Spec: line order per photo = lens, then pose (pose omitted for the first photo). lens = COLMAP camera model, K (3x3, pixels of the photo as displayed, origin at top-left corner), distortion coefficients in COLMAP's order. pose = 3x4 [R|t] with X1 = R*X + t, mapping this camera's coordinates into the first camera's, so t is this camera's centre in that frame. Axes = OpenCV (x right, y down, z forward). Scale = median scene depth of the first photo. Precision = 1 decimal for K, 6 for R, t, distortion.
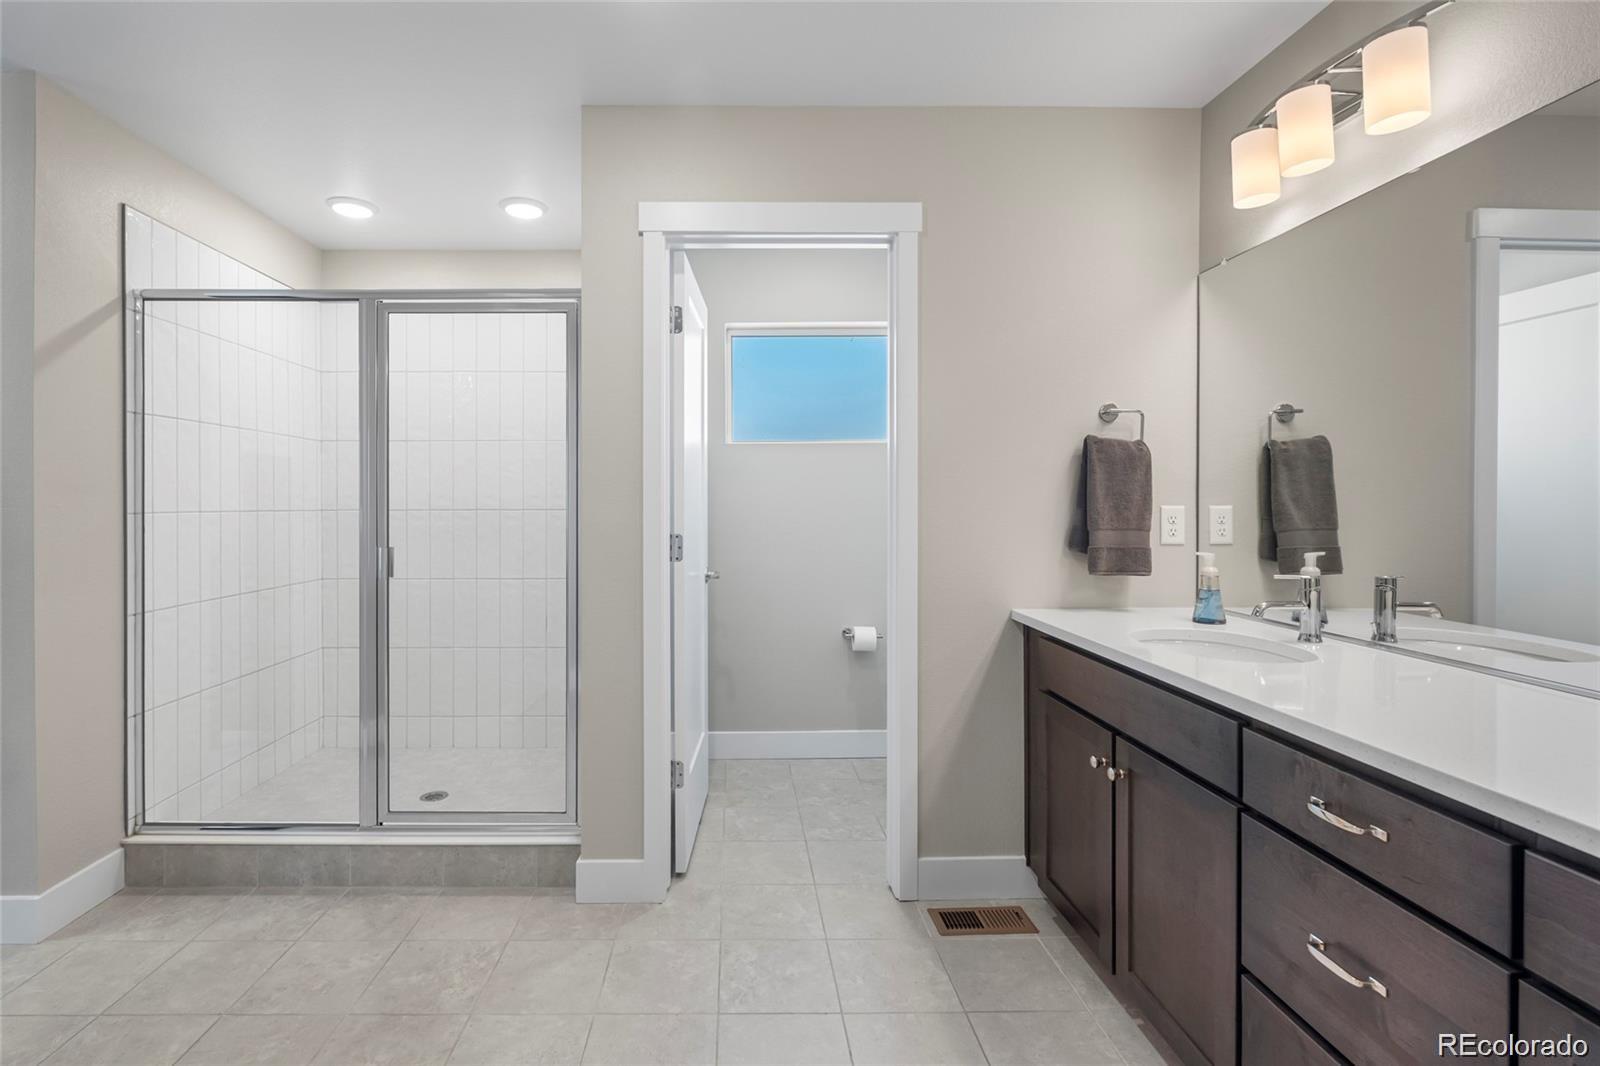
lens RADIAL K [[725.3, 0, 740.3], [0, 725.3, 506.0], [0, 0, 1]] dist [-0.010285, 0.000539]
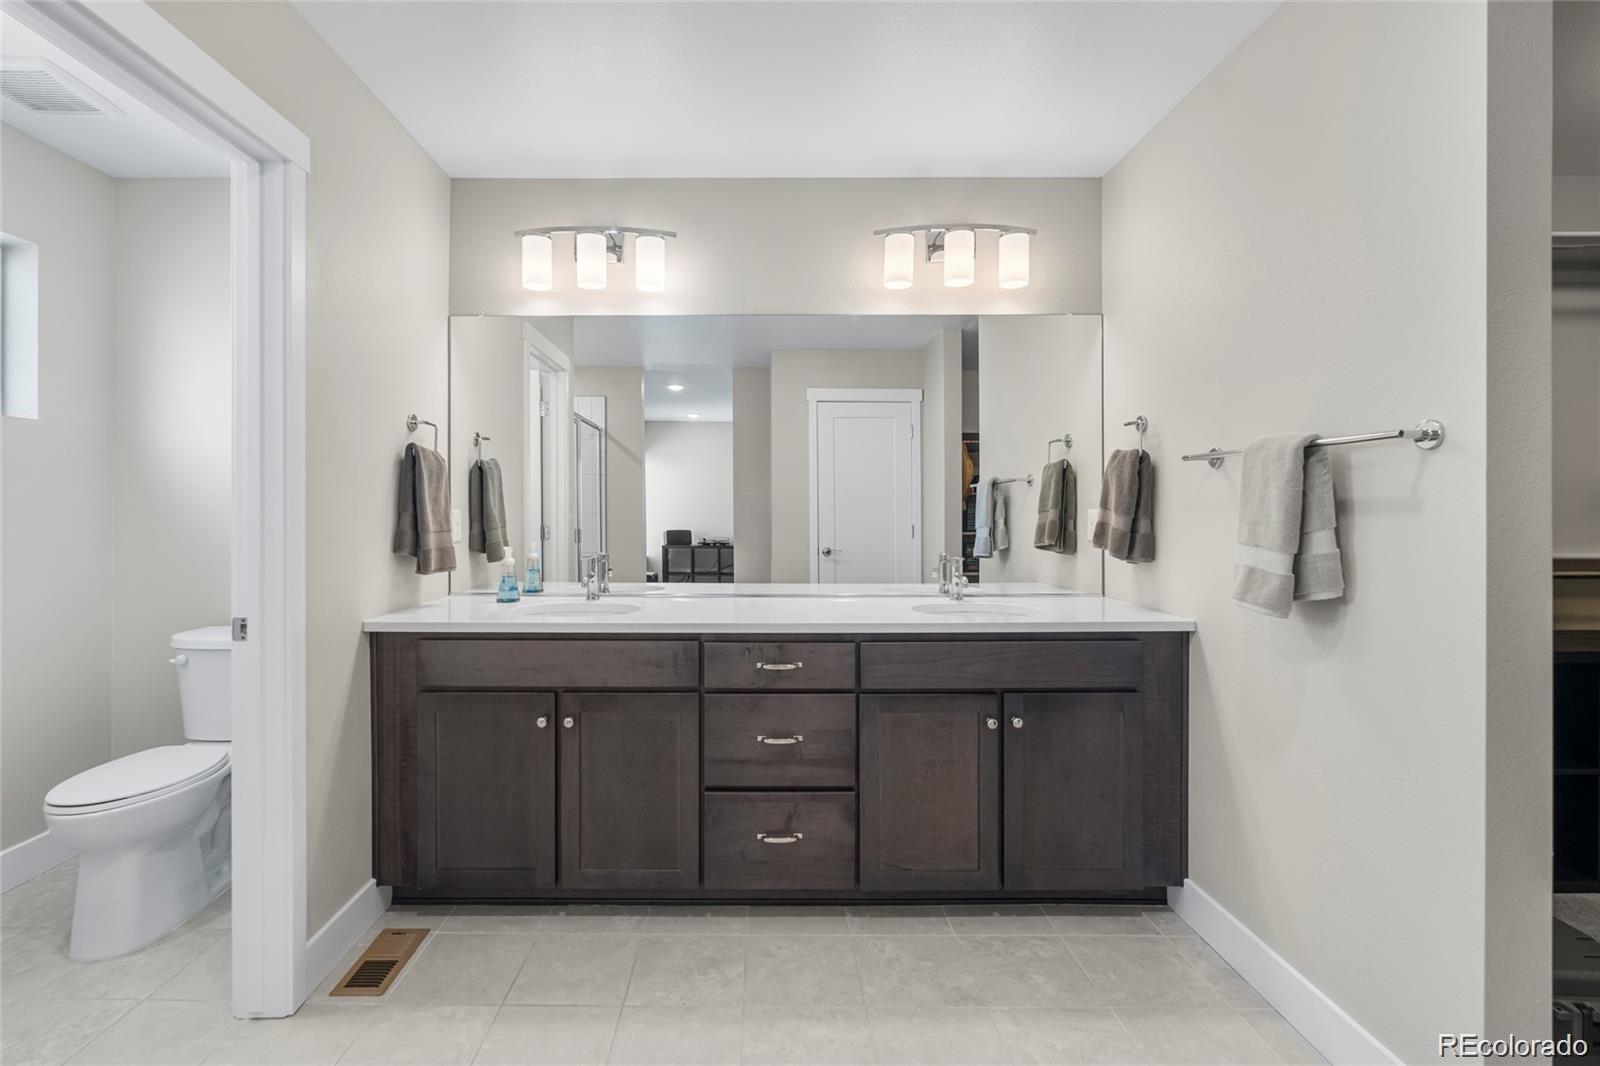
lens RADIAL K [[725.3, 0, 740.3], [0, 725.3, 506.0], [0, 0, 1]] dist [-0.010285, 0.000539]
pose [[0.017159, 0.005931, 0.999835, -0.613526], [0.000528, 0.999982, -0.005941, 0.001091], [-0.999853, 0.000630, 0.017156, 0.559130]]
